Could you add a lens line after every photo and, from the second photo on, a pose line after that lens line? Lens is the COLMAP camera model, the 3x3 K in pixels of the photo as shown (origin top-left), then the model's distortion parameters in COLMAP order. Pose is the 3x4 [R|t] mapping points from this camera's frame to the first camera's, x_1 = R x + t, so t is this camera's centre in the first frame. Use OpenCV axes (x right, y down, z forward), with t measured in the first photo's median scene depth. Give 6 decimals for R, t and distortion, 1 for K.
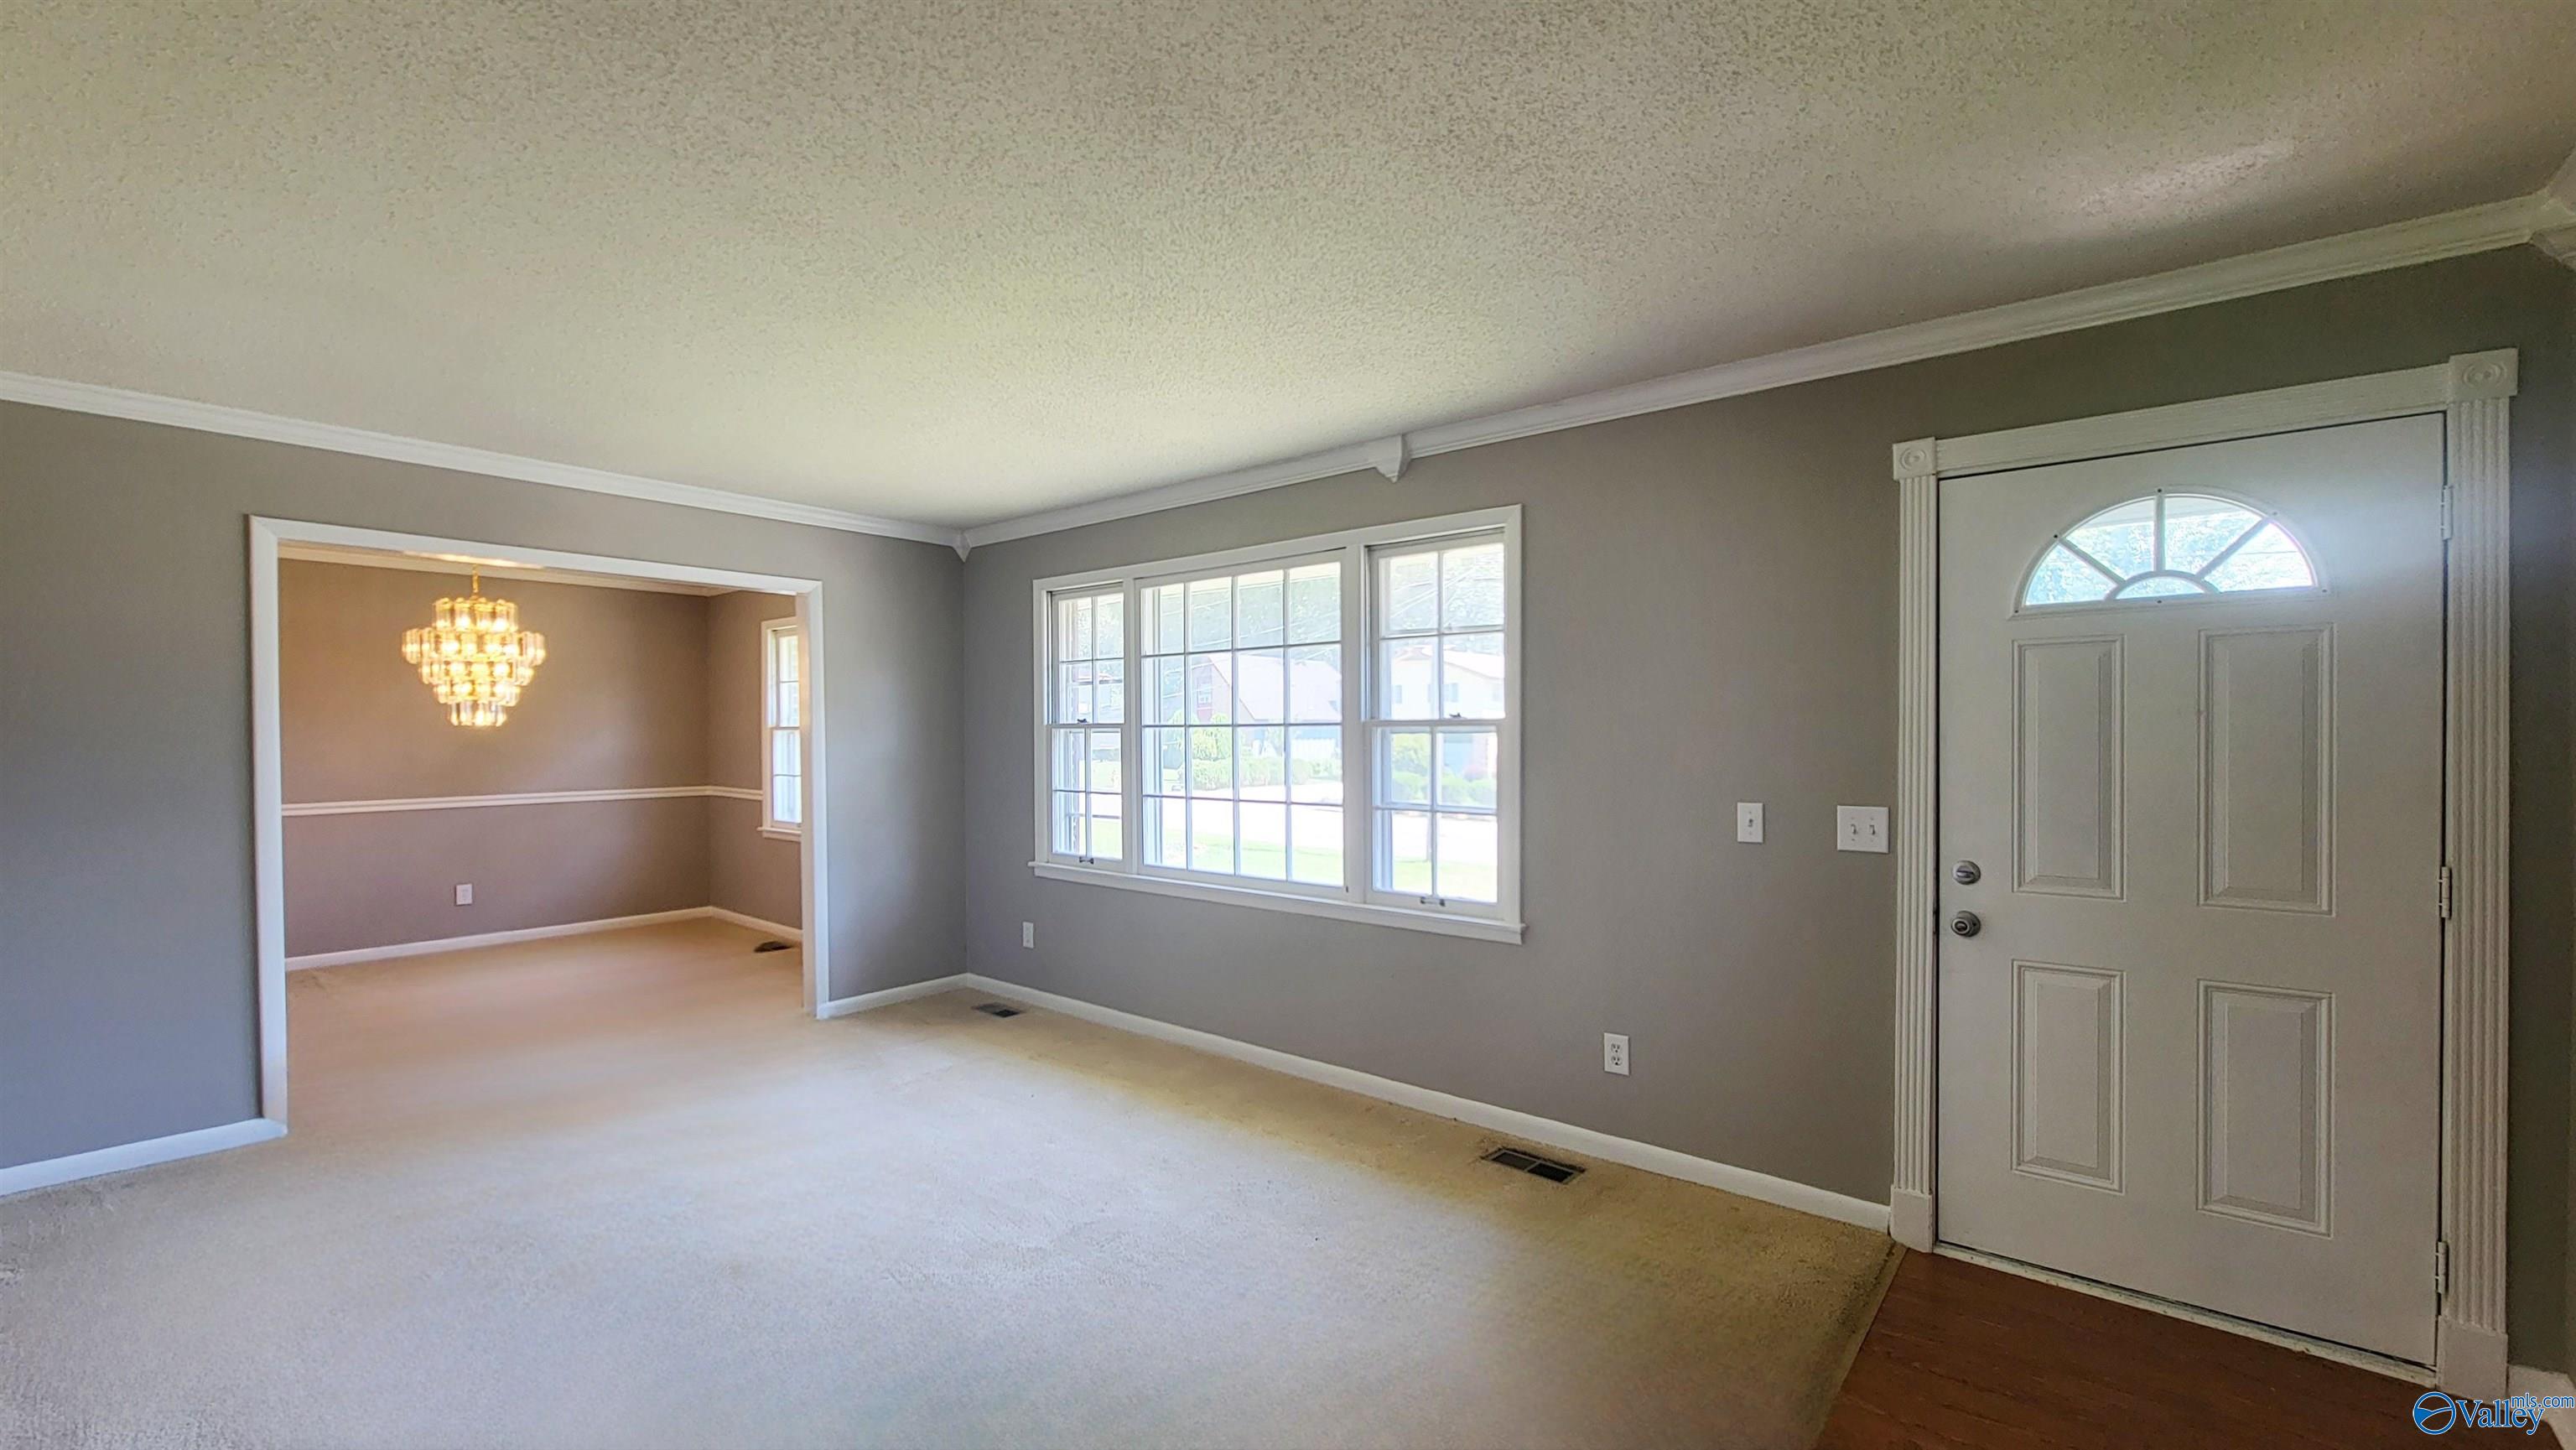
lens RADIAL K [[1030.8, 0, 1295.5], [0, 1030.8, 749.8], [0, 0, 1]] dist [-0.010303, 0.000561]
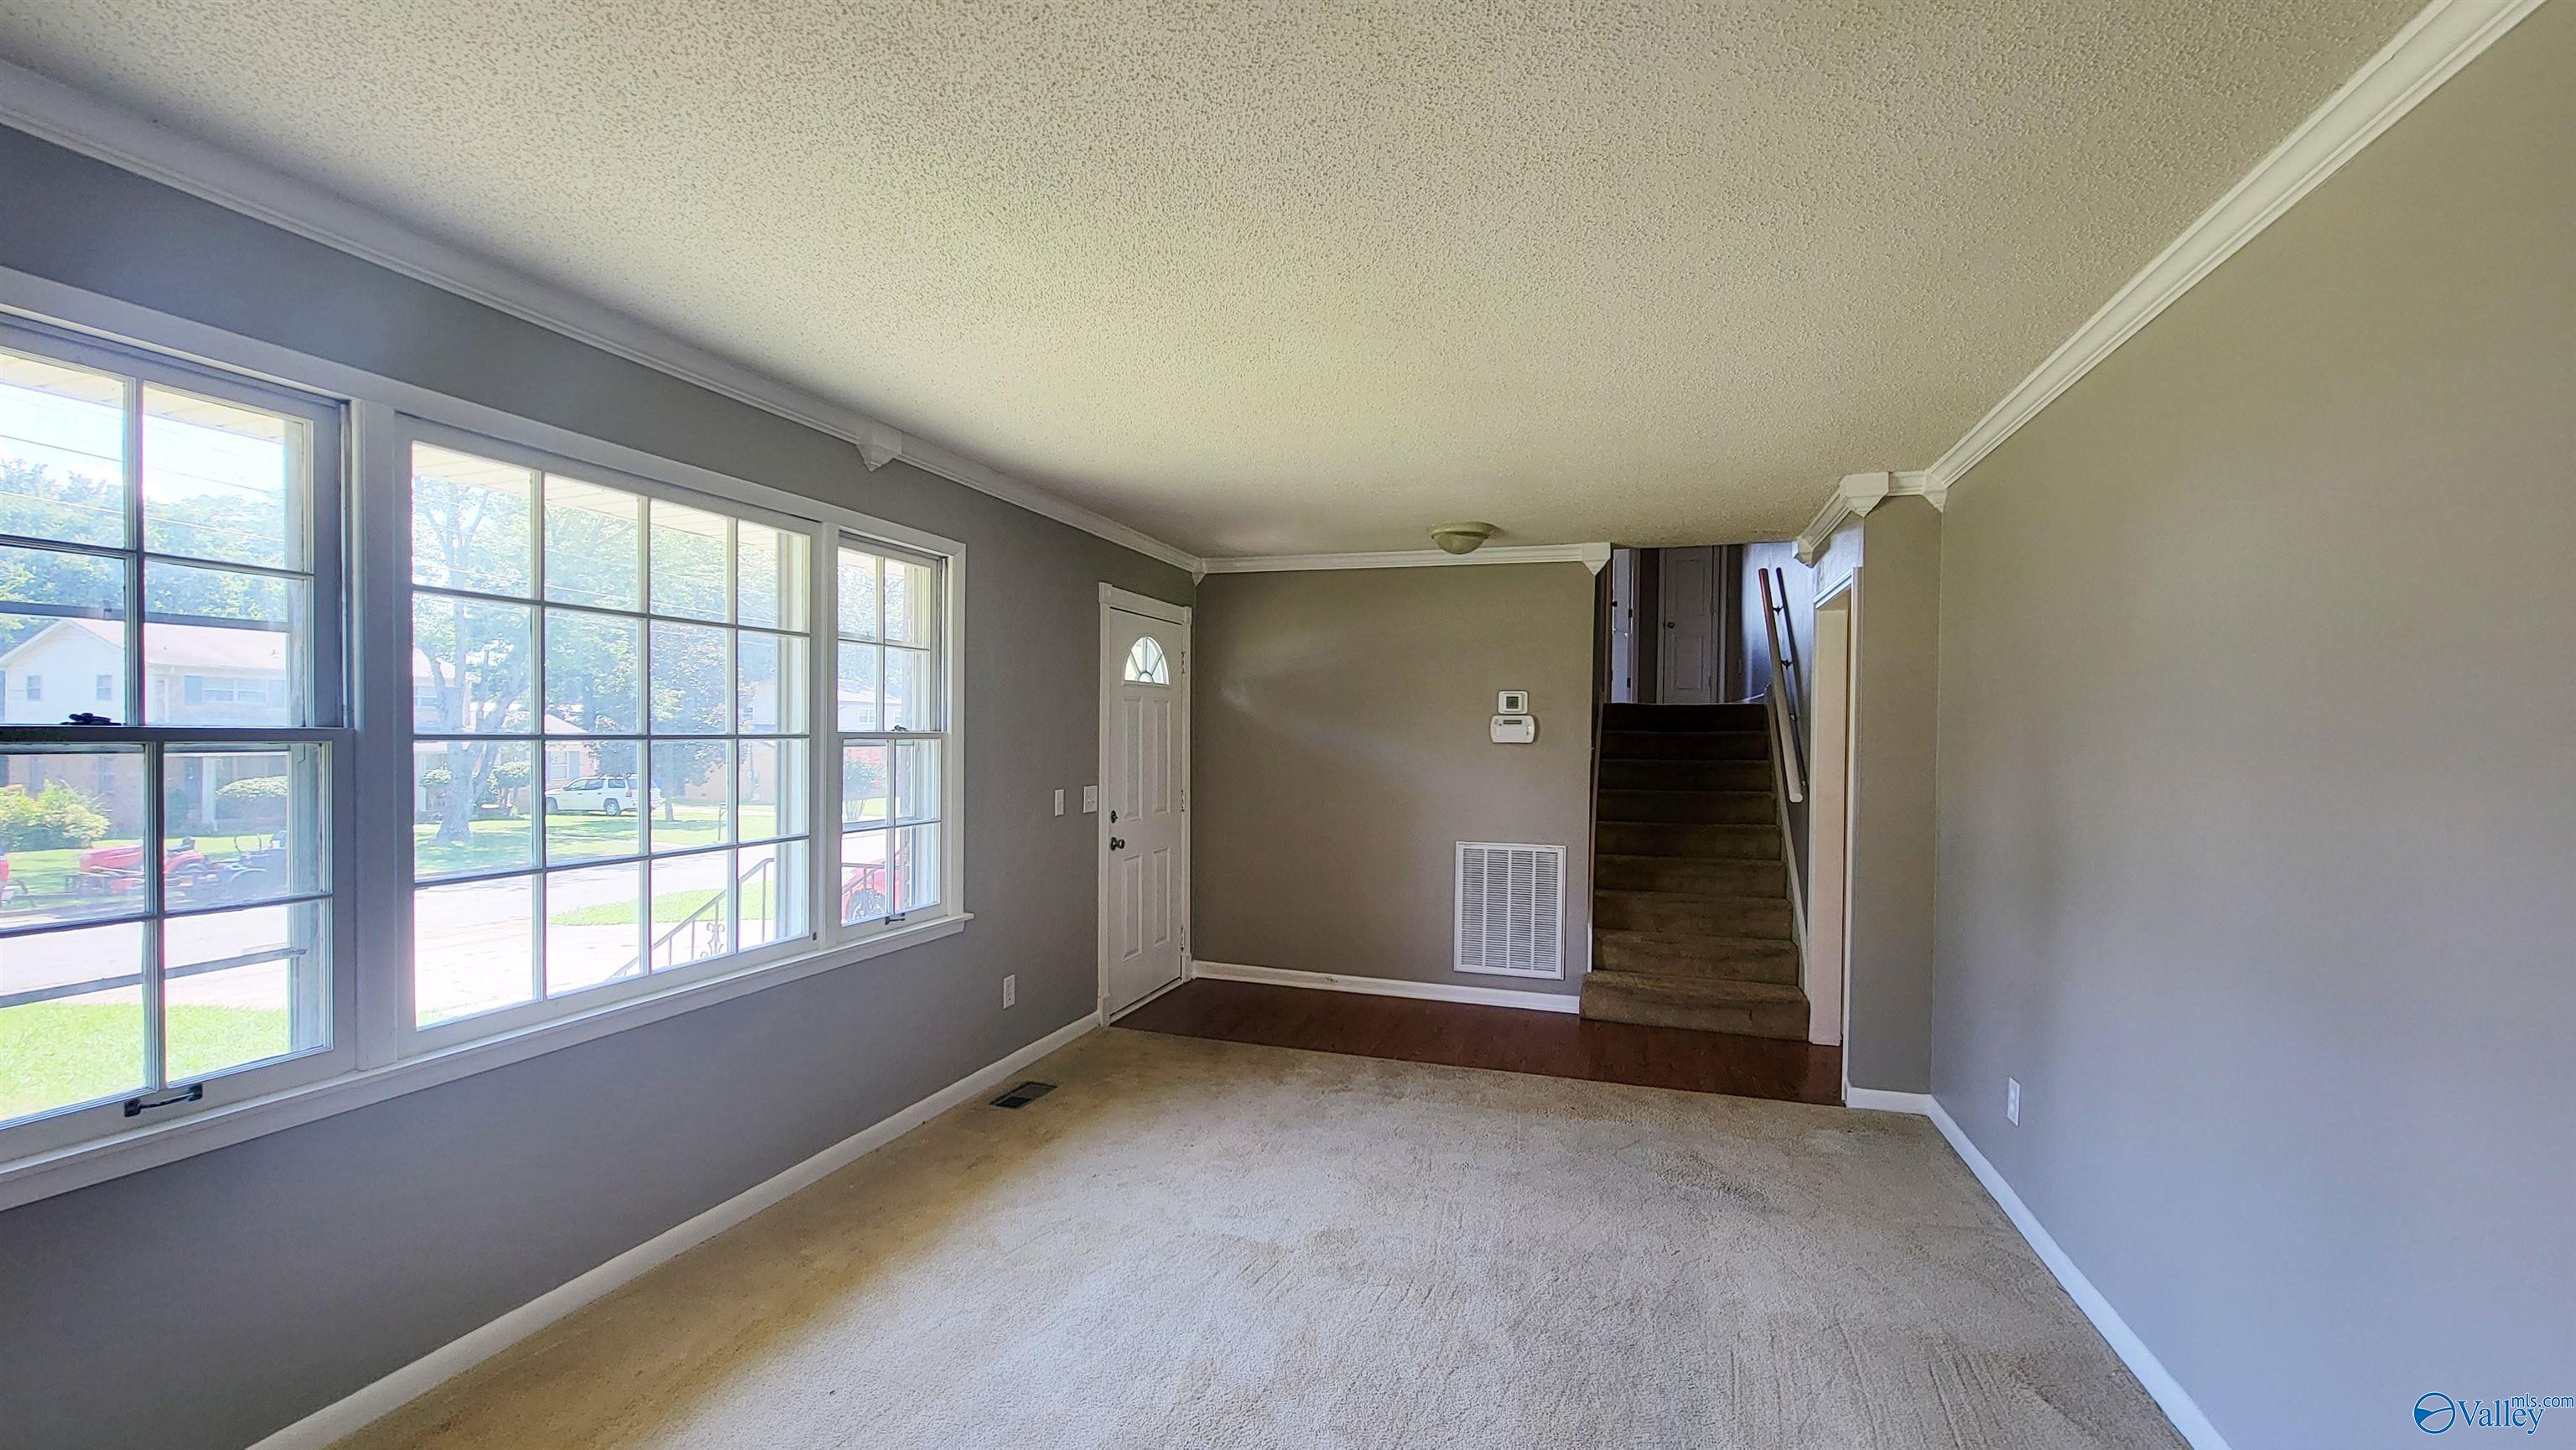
lens RADIAL K [[1030.8, 0, 1295.5], [0, 1030.8, 749.8], [0, 0, 1]] dist [-0.010303, 0.000561]
pose [[-0.359994, -0.011962, 0.932878, -0.682074], [0.012869, 0.999759, 0.017786, -0.018677], [-0.932866, 0.018408, -0.359753, 0.747202]]
